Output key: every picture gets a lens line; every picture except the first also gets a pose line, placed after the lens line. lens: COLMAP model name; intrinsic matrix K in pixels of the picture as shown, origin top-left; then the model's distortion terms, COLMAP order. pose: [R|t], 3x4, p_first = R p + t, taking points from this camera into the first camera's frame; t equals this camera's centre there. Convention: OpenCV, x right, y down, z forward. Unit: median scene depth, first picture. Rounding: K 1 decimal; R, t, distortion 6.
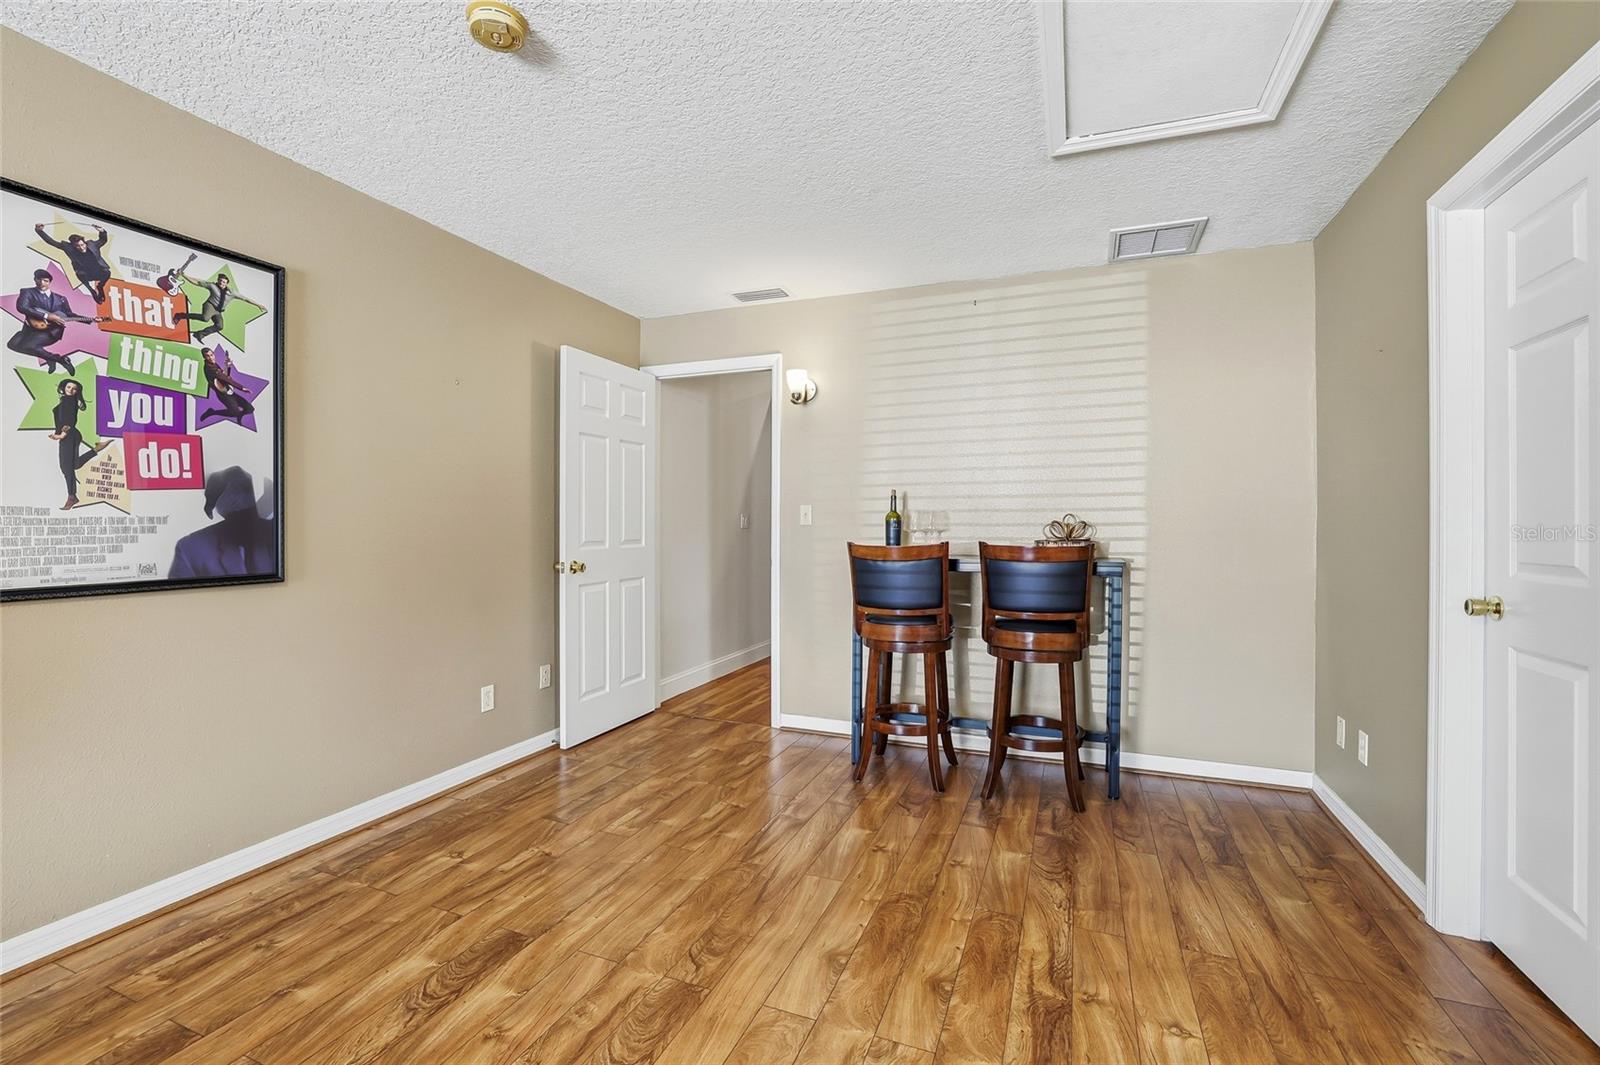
lens RADIAL K [[690.0, 0, 793.8], [0, 690.0, 527.7], [0, 0, 1]] dist [-0.046286, 0.017162]
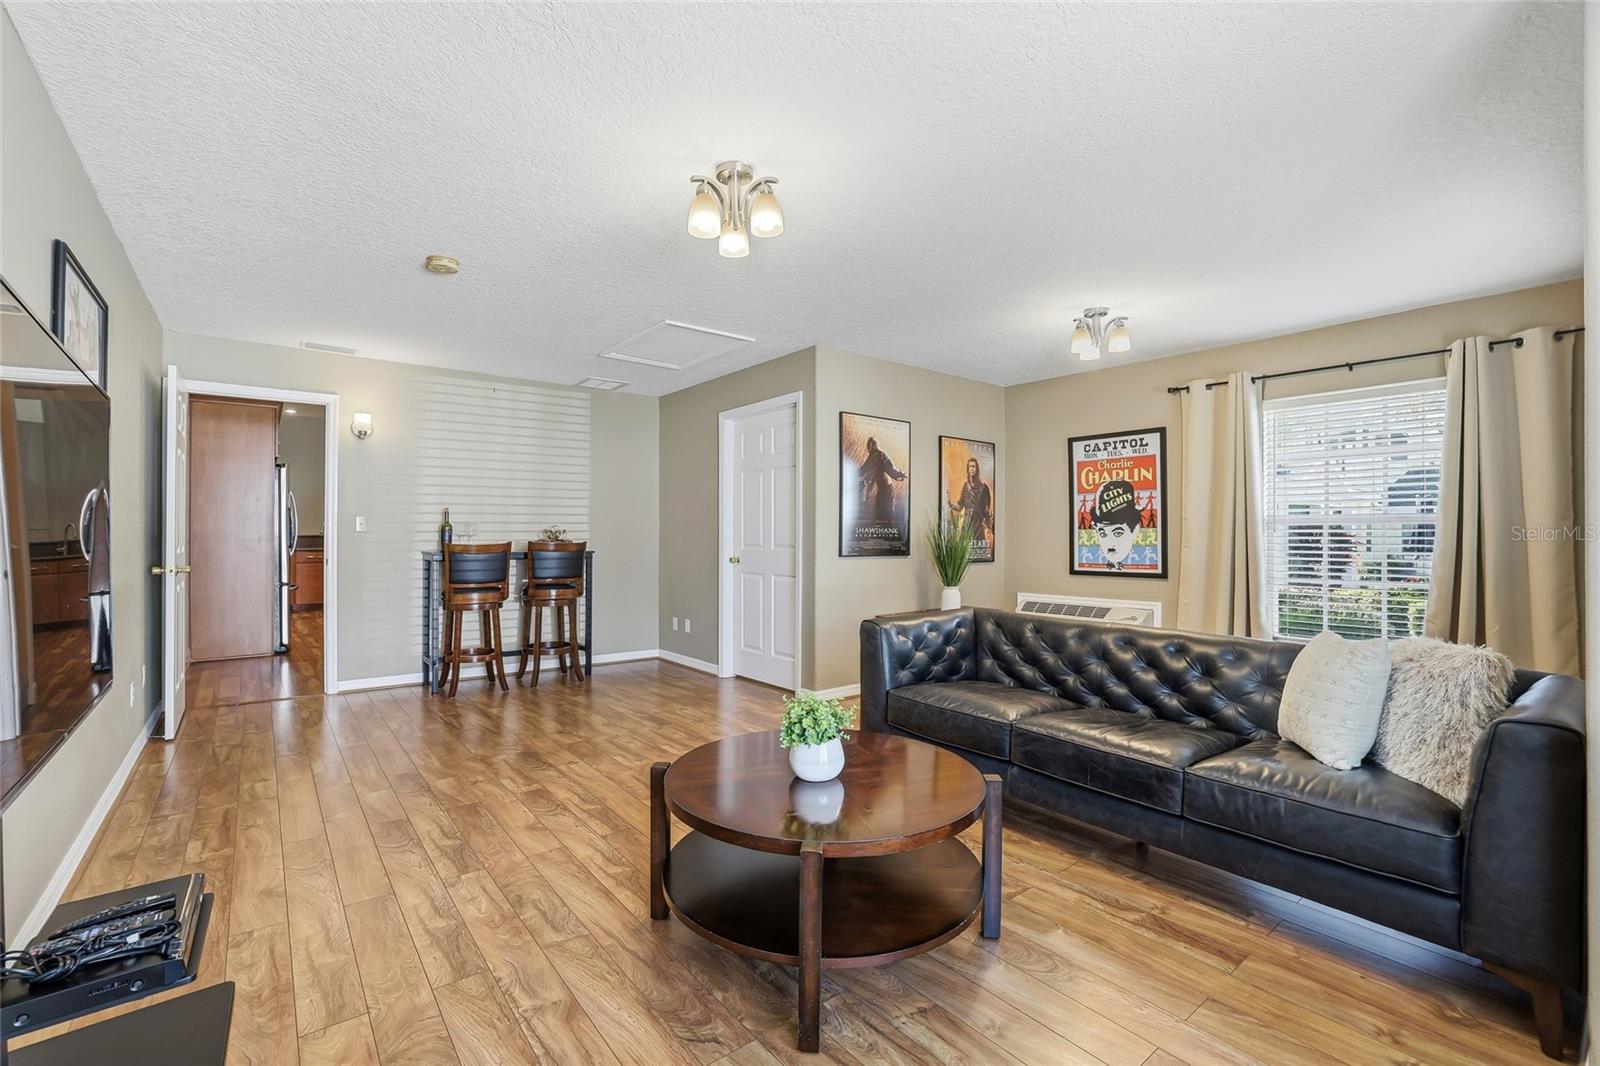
lens RADIAL K [[690.0, 0, 793.8], [0, 690.0, 528.2], [0, 0, 1]] dist [-0.046286, 0.017162]
pose [[0.496271, 0.004125, 0.868158, -1.161192], [0.003091, 0.999974, -0.006518, 0.000971], [-0.868162, 0.005918, 0.496246, -0.573272]]
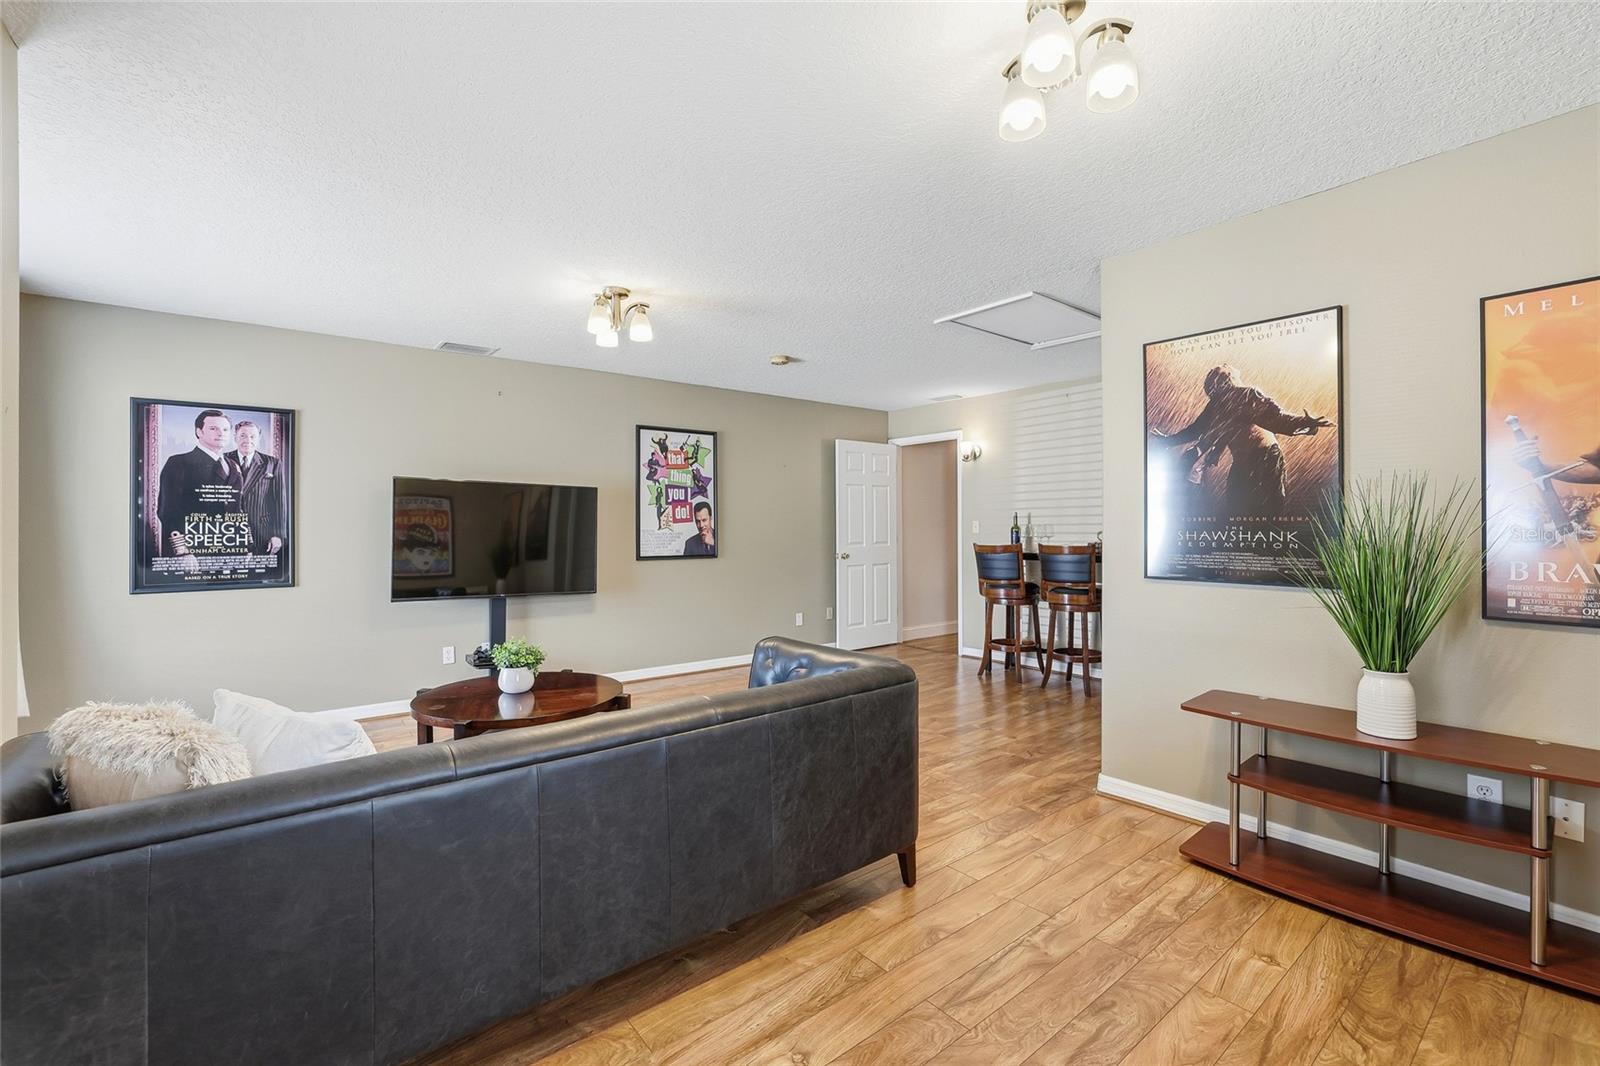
lens RADIAL K [[690.0, 0, 793.8], [0, 690.0, 528.2], [0, 0, 1]] dist [-0.046286, 0.017162]
pose [[0.869691, -0.005742, -0.493563, 0.767797], [0.003611, 0.999980, -0.005271, -0.014680], [0.493583, 0.002802, 0.869694, -1.103745]]
